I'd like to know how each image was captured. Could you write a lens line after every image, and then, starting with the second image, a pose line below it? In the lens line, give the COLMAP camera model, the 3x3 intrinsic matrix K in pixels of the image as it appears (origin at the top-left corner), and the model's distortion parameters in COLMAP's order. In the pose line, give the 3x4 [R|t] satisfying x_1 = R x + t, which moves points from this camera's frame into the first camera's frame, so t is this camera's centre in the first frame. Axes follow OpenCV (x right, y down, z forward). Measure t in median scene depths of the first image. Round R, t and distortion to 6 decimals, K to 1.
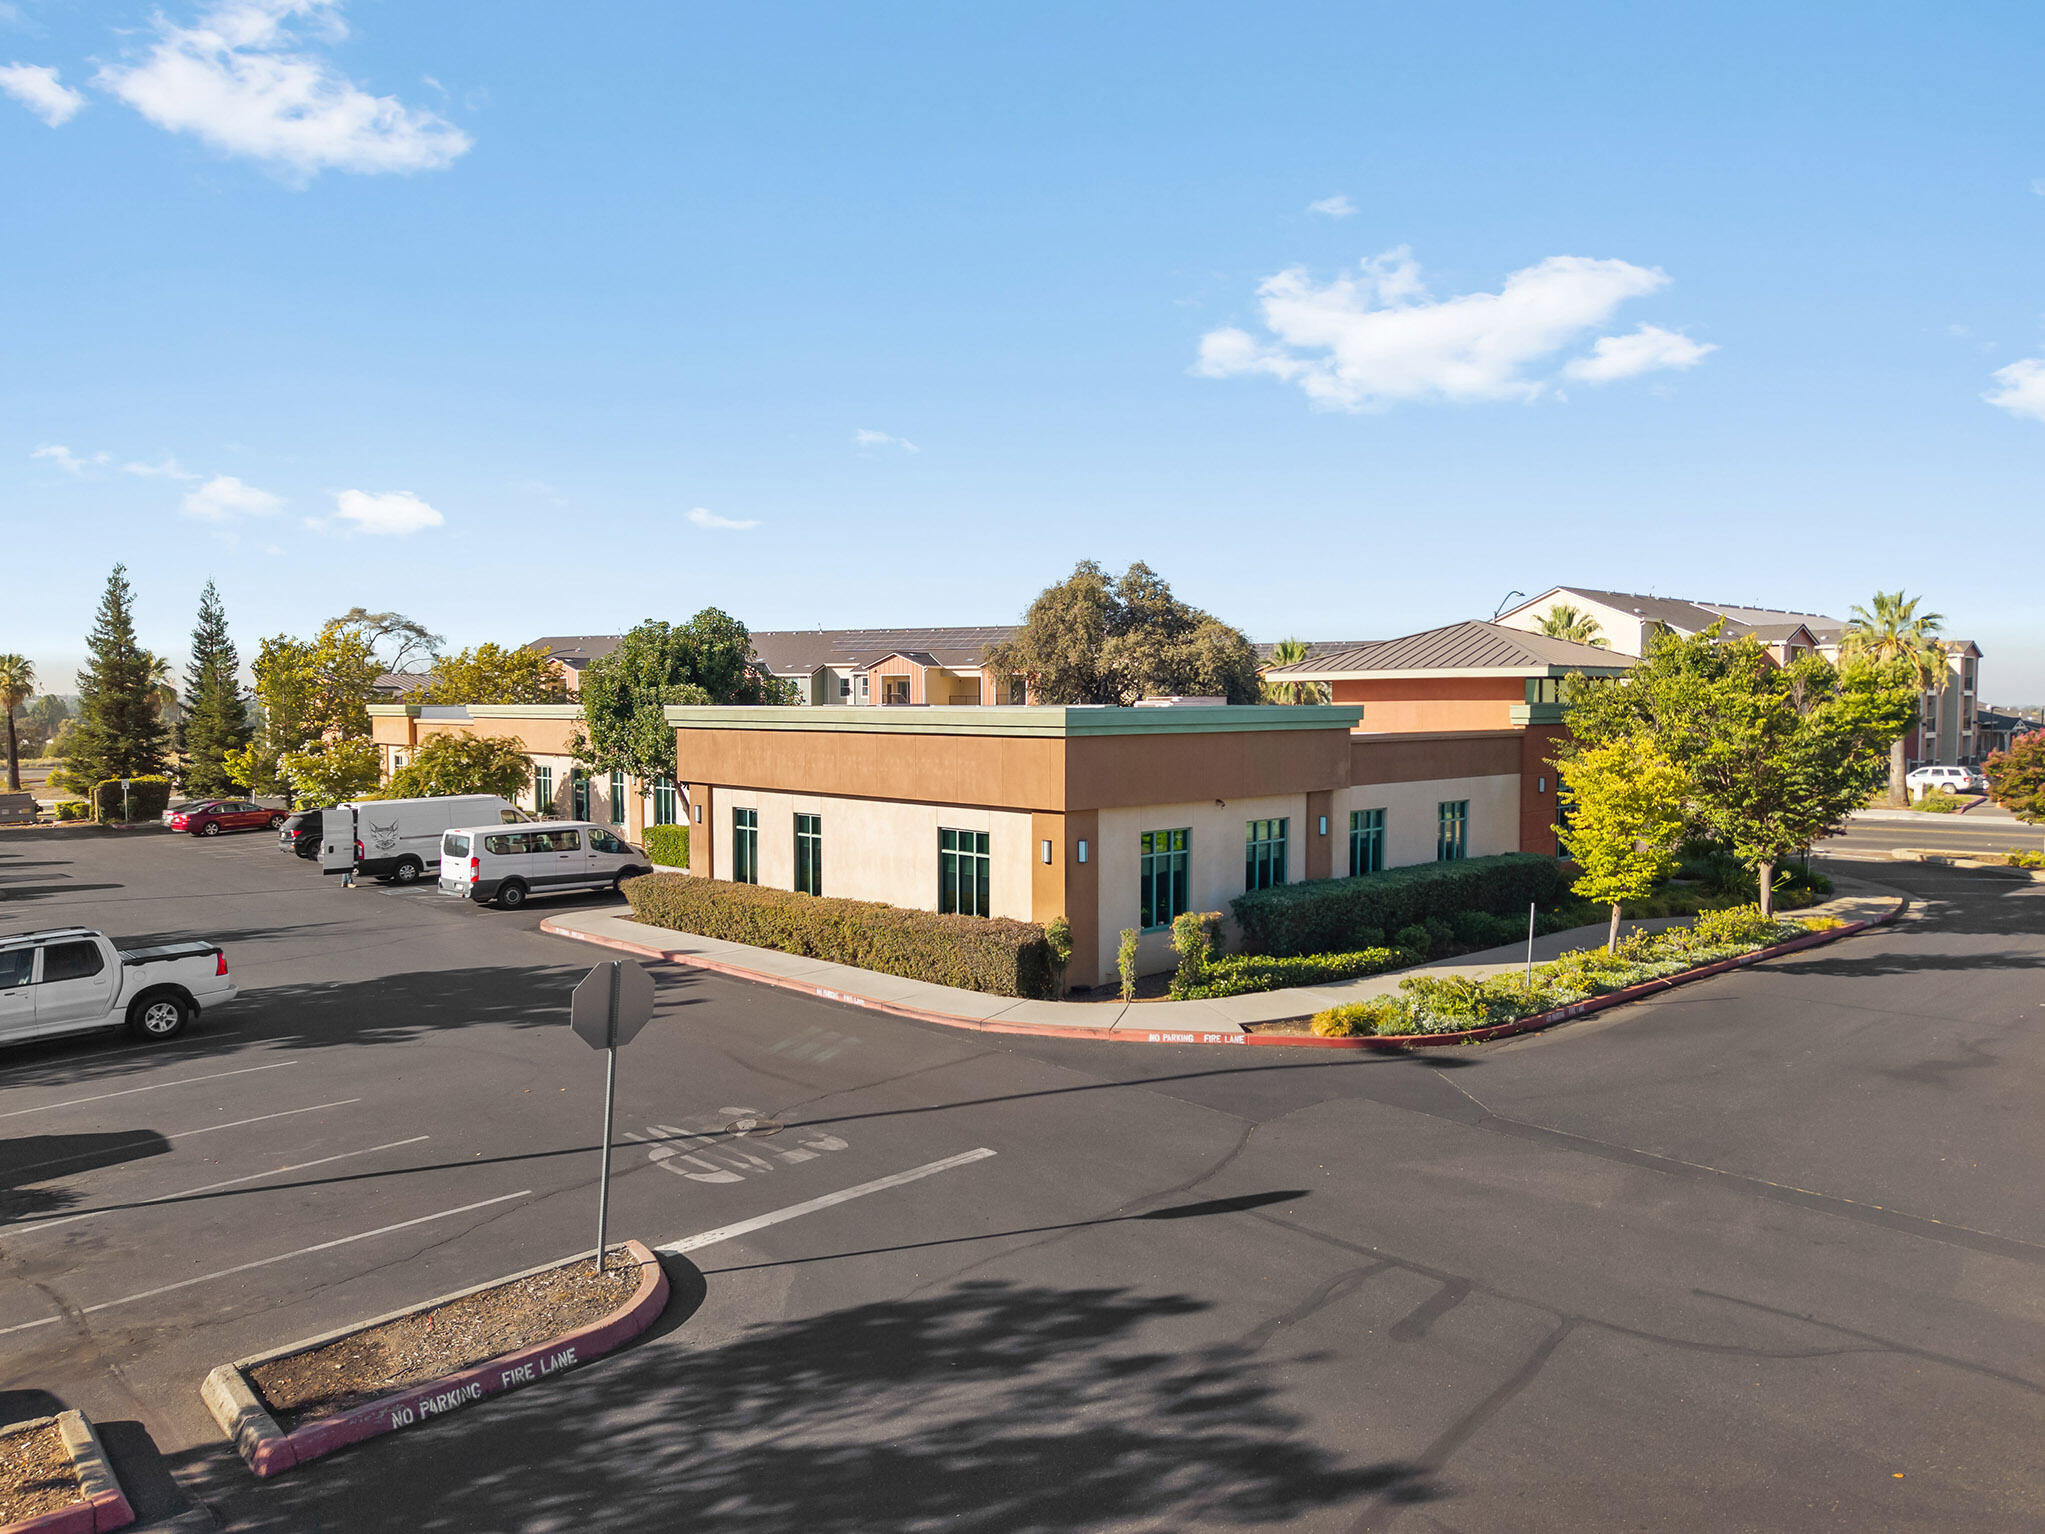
lens RADIAL K [[1368.9, 0, 1022.5], [0, 1368.9, 767.0], [0, 0, 1]] dist [0.005033, 0.000854]
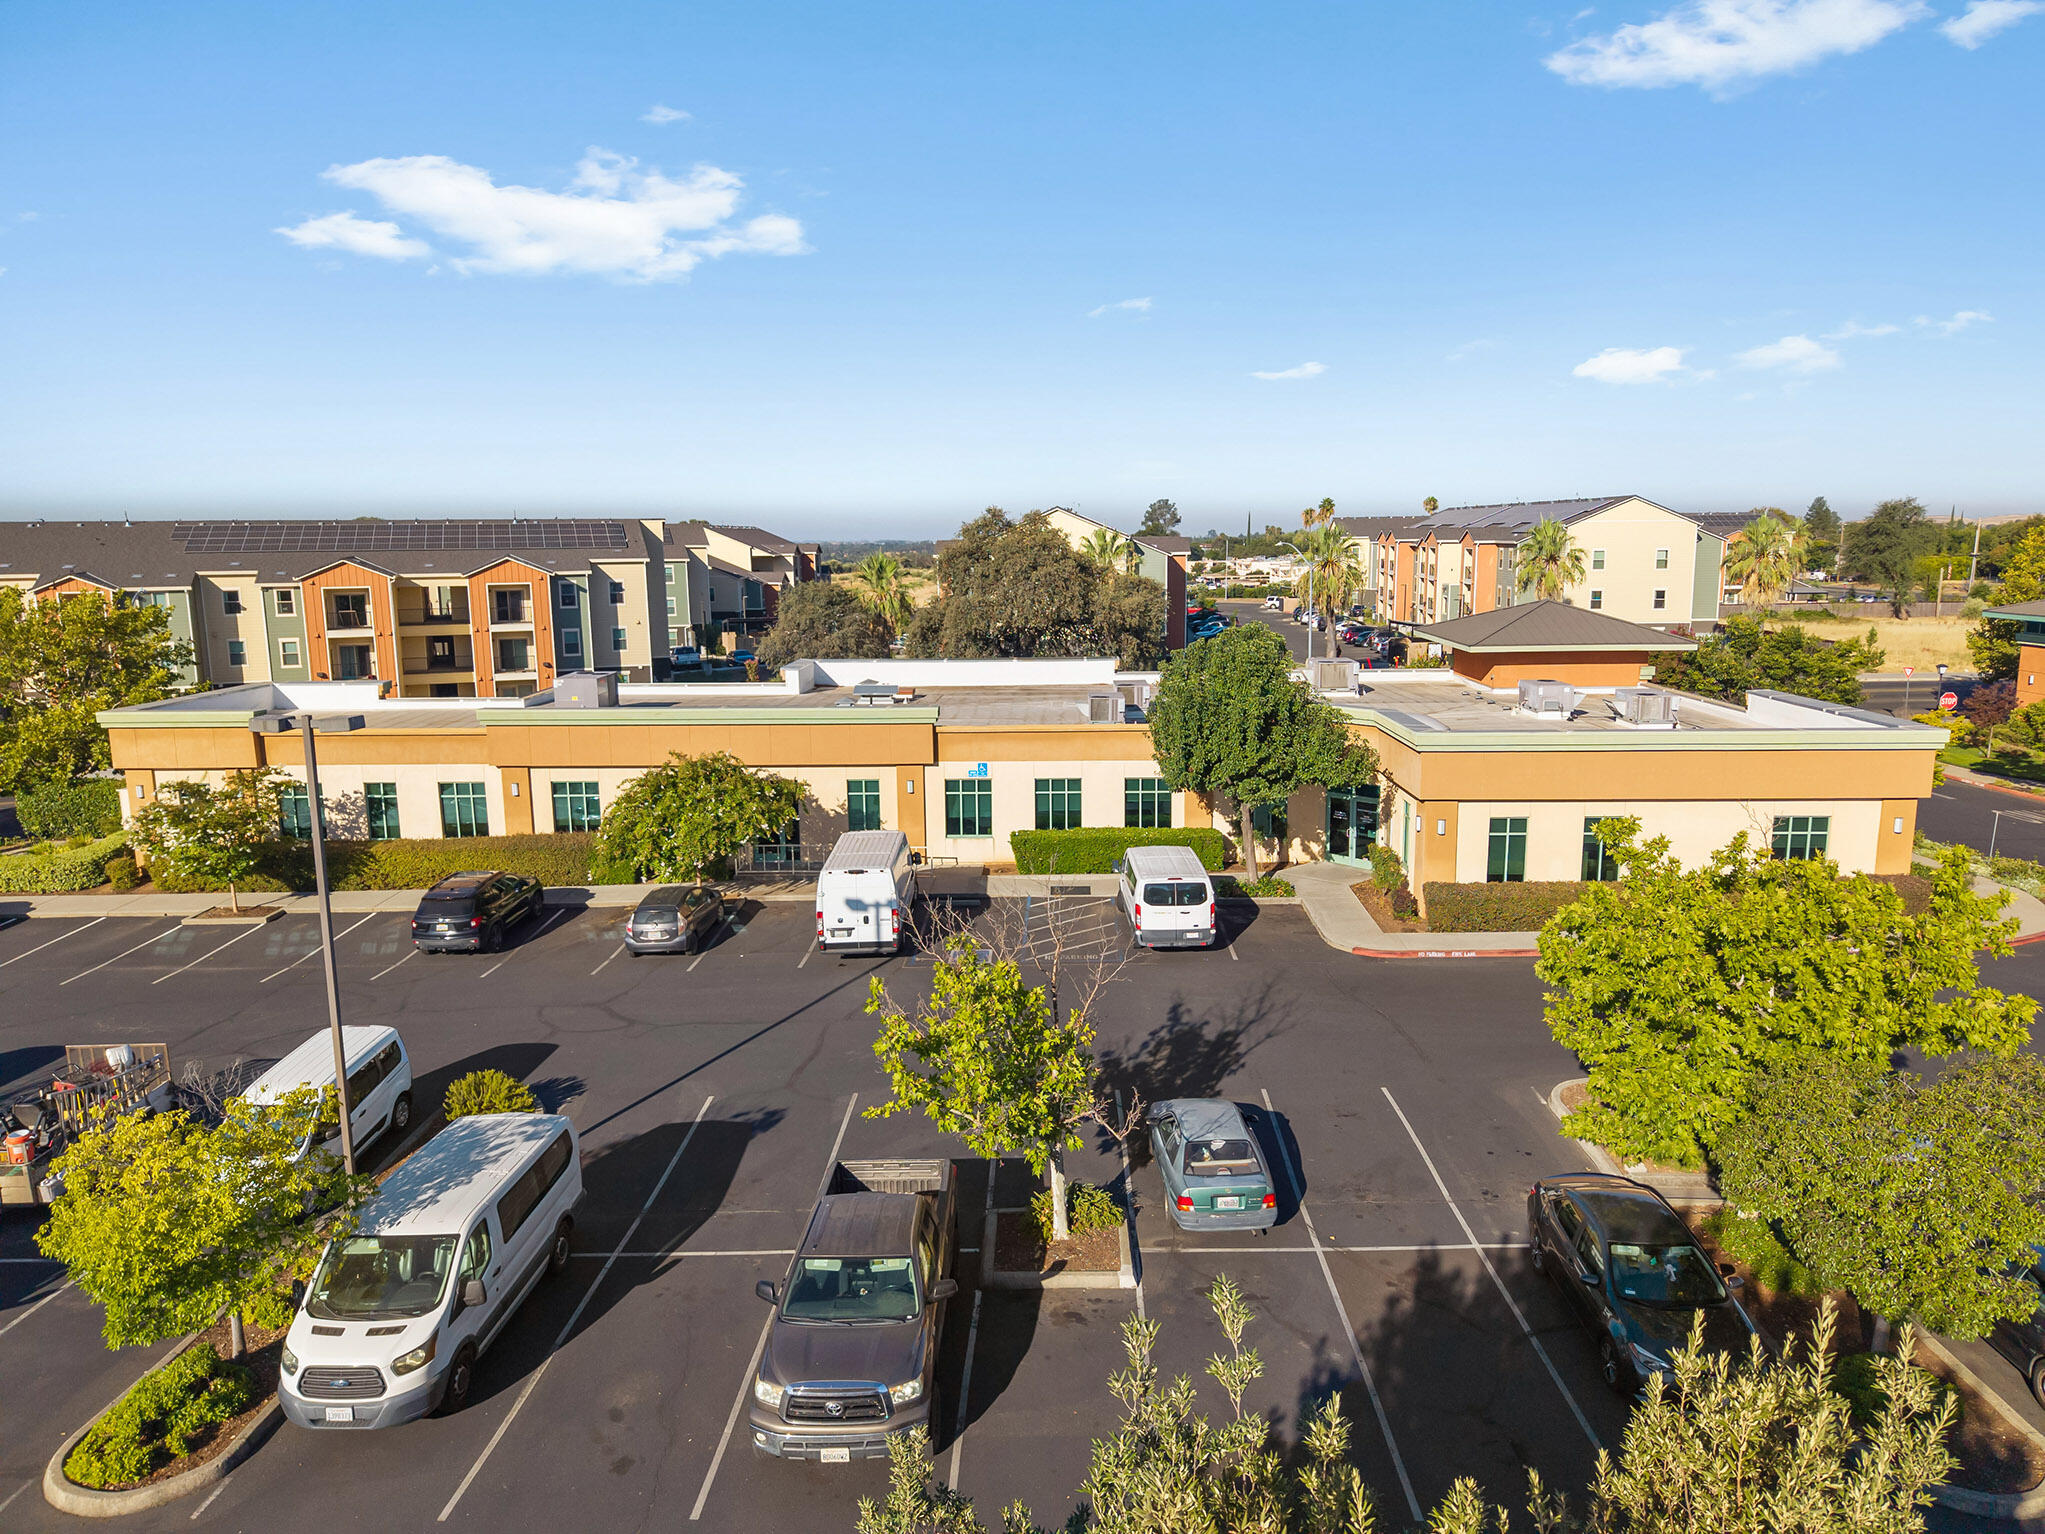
lens RADIAL K [[1351.2, 0, 1022.5], [0, 1351.2, 767.0], [0, 0, 1]] dist [0.035519, 0.000192]
pose [[0.714010, -0.128745, 0.688196, -1.341334], [0.045785, 0.989430, 0.137596, -0.198967], [-0.698637, -0.066736, 0.712358, 0.509528]]
